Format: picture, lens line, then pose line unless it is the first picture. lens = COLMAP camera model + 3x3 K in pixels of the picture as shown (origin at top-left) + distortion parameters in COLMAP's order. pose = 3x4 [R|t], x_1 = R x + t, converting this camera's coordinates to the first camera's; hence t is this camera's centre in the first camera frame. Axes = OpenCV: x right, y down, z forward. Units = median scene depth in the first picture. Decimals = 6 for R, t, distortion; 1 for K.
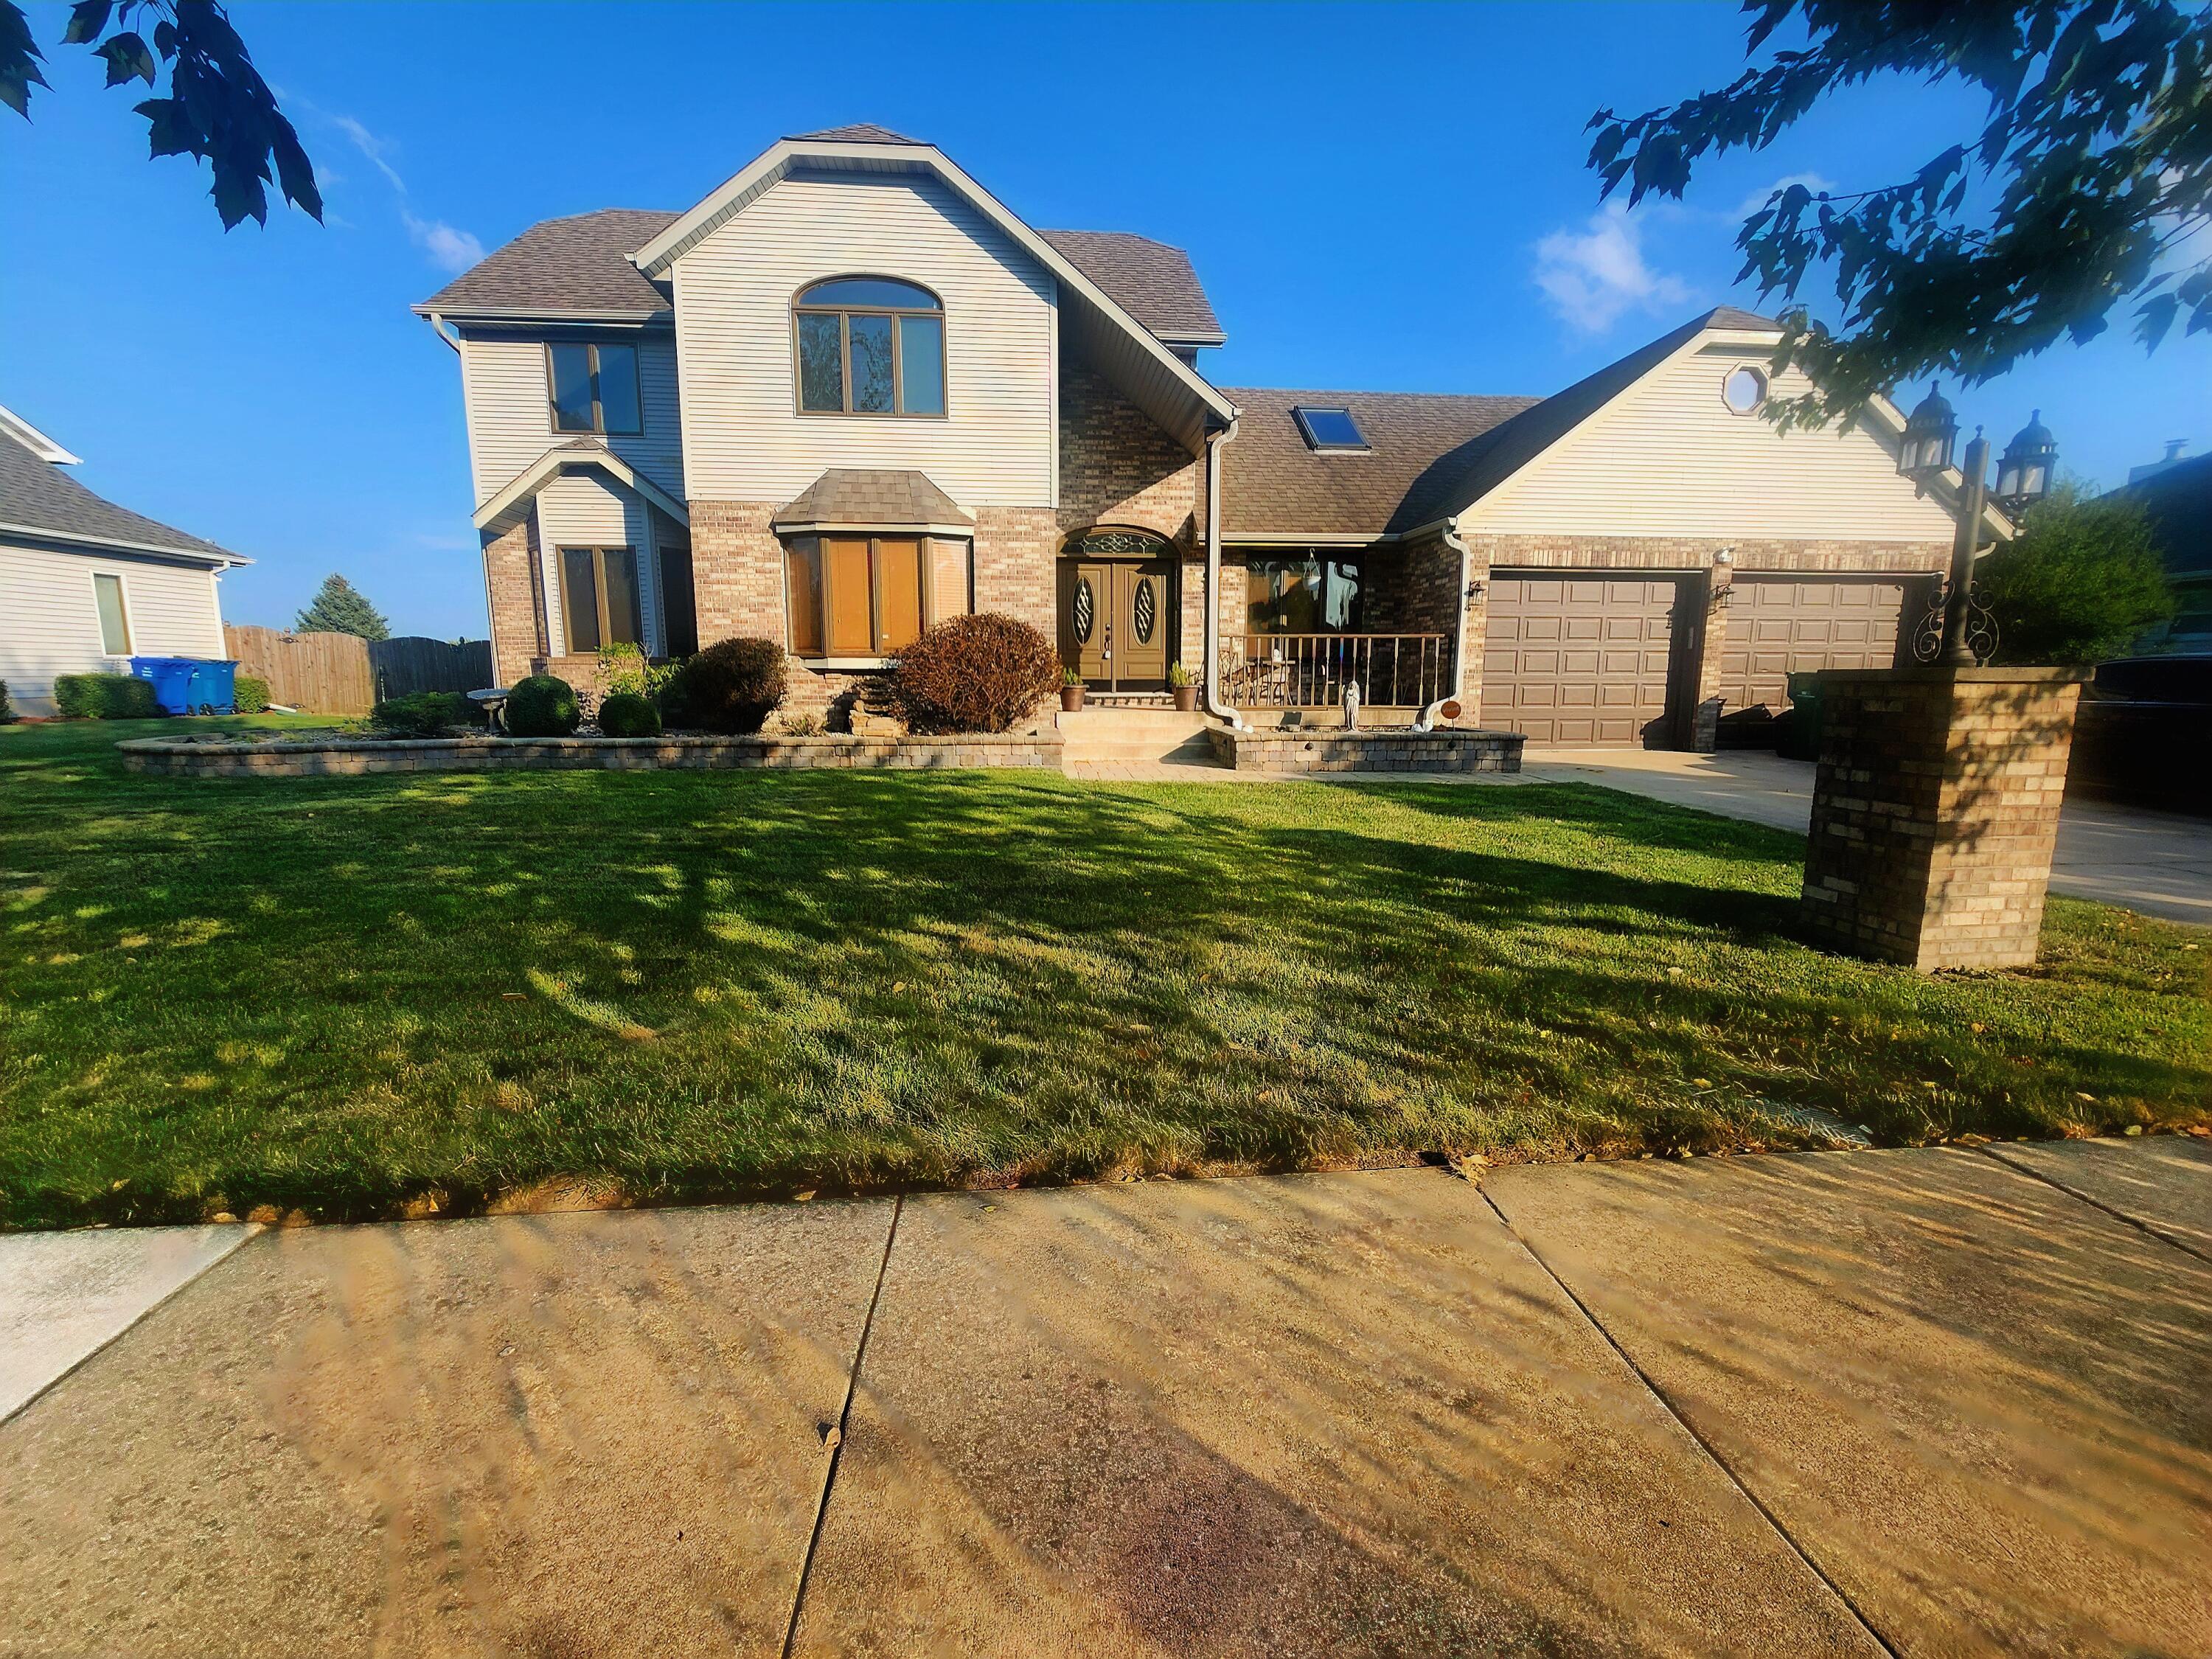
lens RADIAL K [[906.9, 0, 1106.9], [0, 906.9, 814.3], [0, 0, 1]] dist [0.001633, -0.000107]
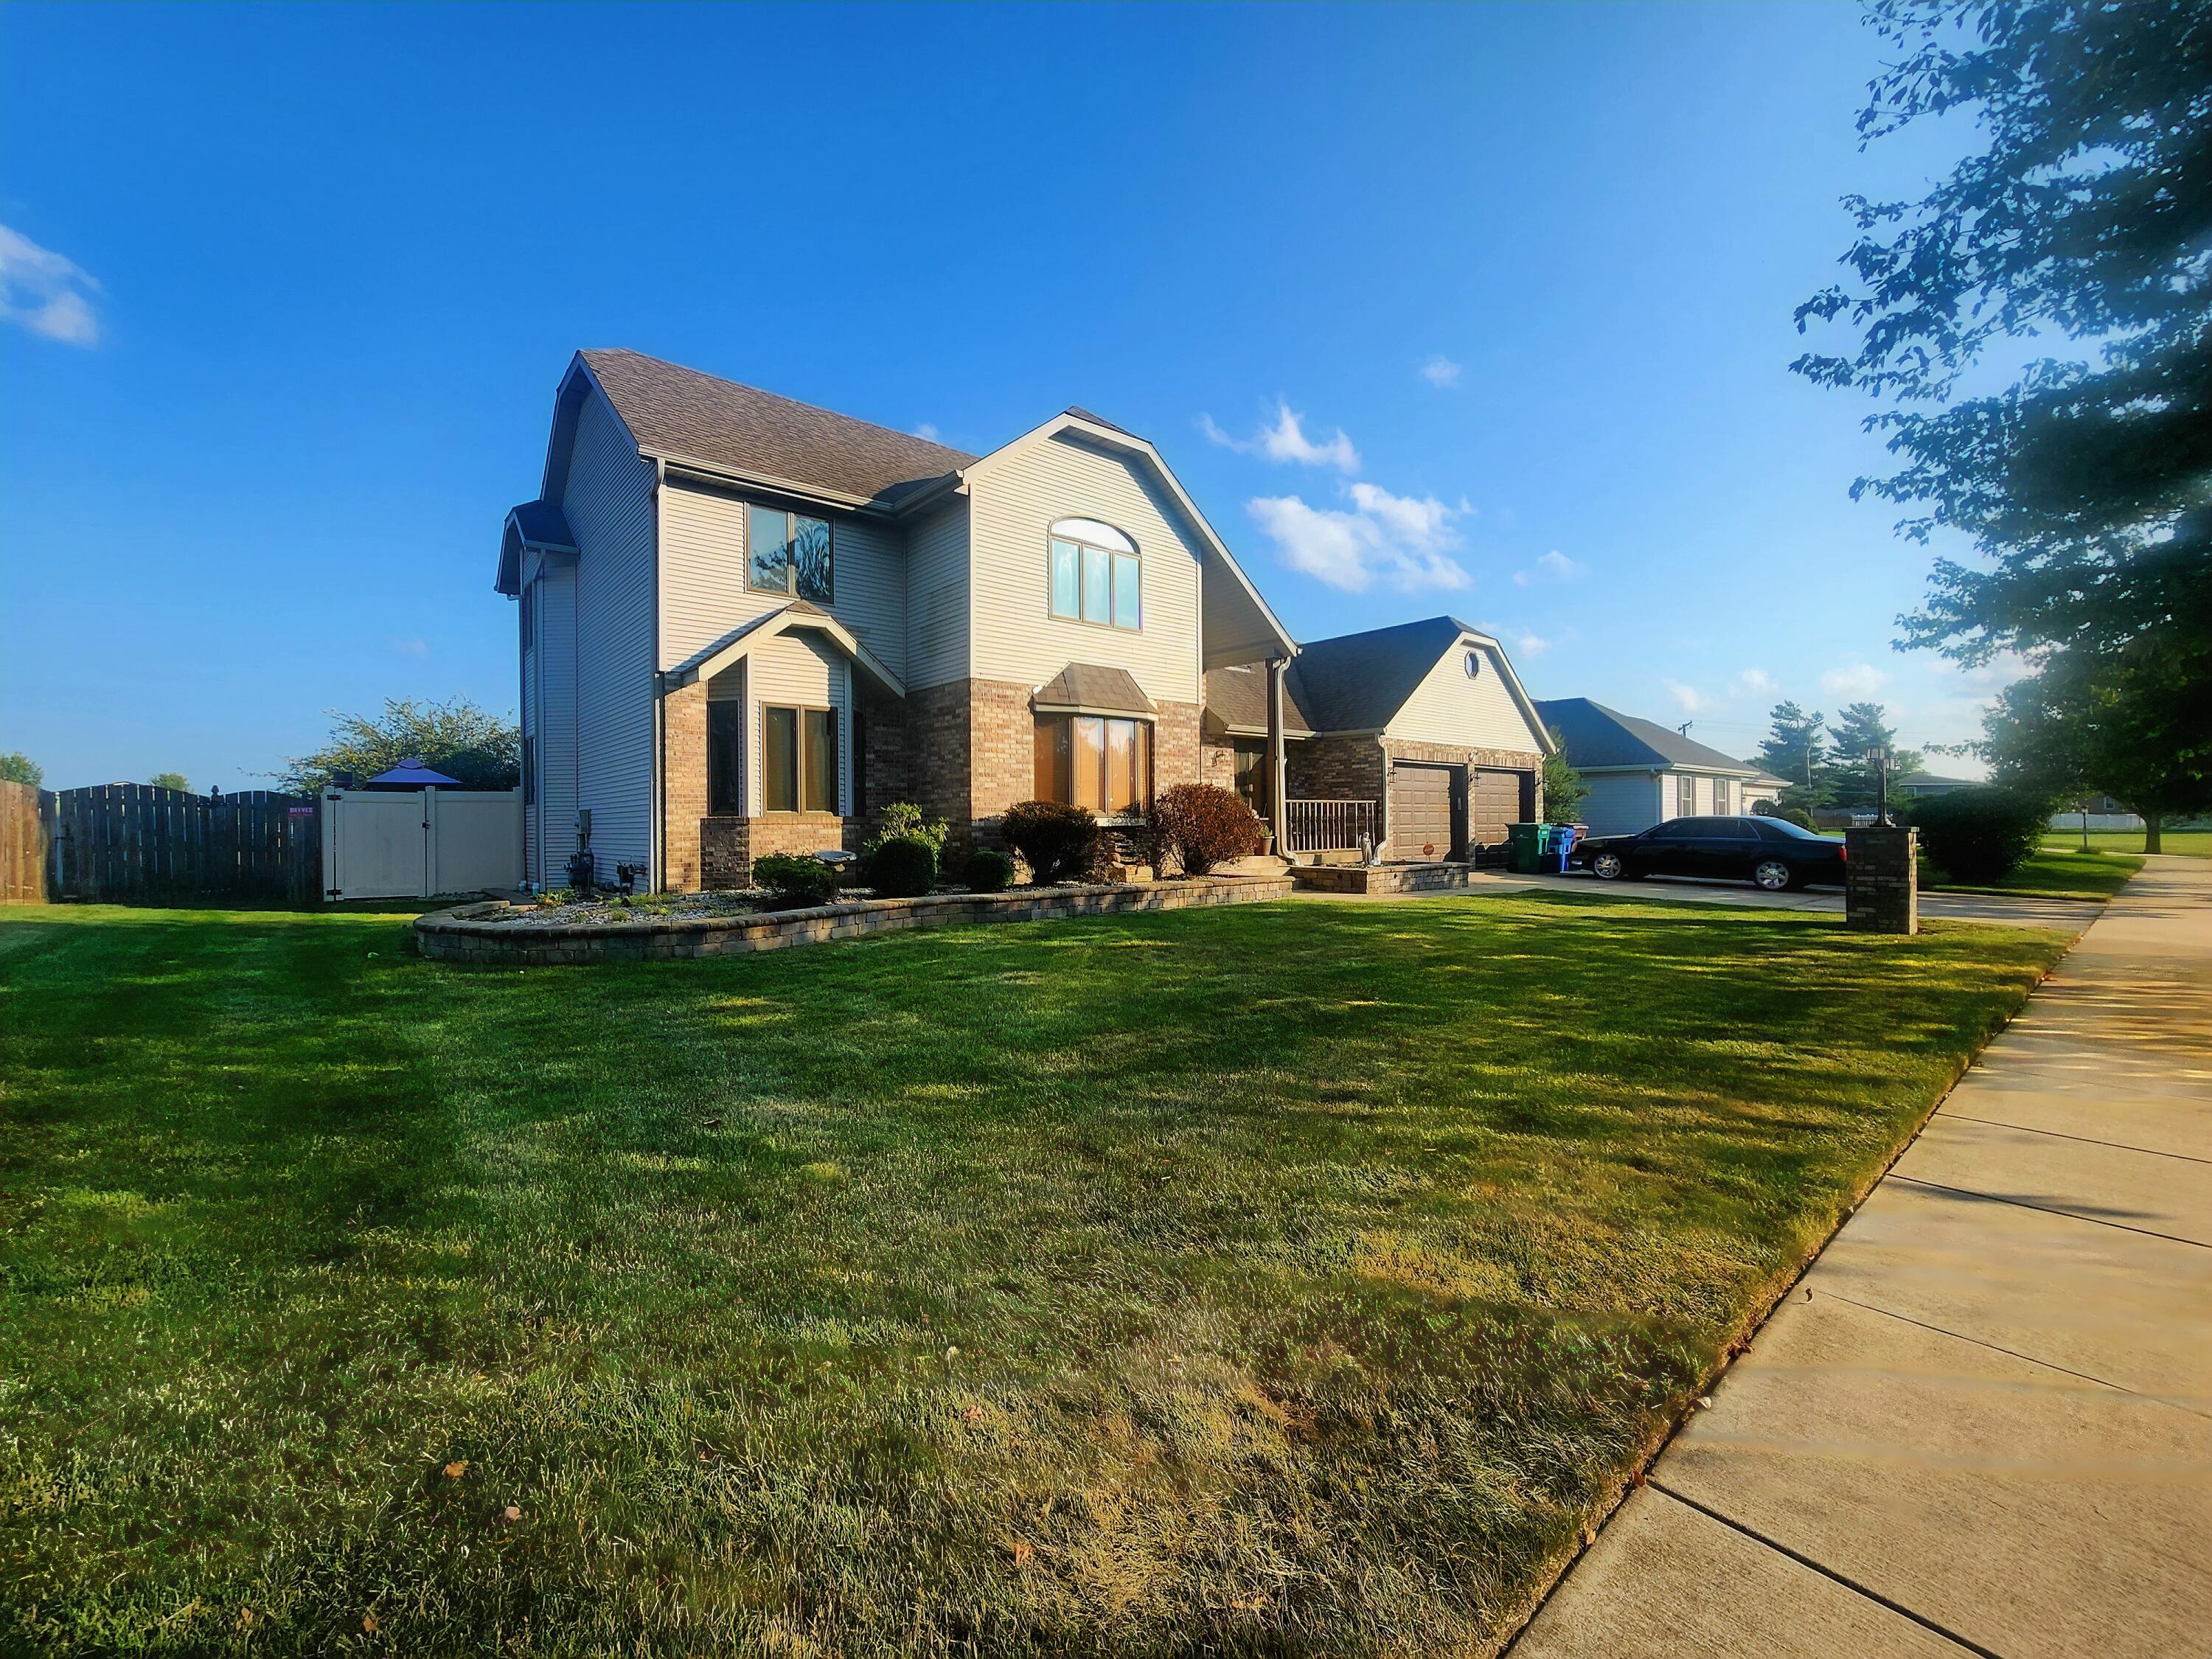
lens RADIAL K [[906.9, 0, 1106.9], [0, 906.9, 814.3], [0, 0, 1]] dist [0.001633, -0.000107]
pose [[0.819437, -0.000718, 0.573169, -0.933915], [0.092613, 0.987025, -0.131169, -0.019895], [-0.565638, 0.160567, 0.808871, 0.033534]]
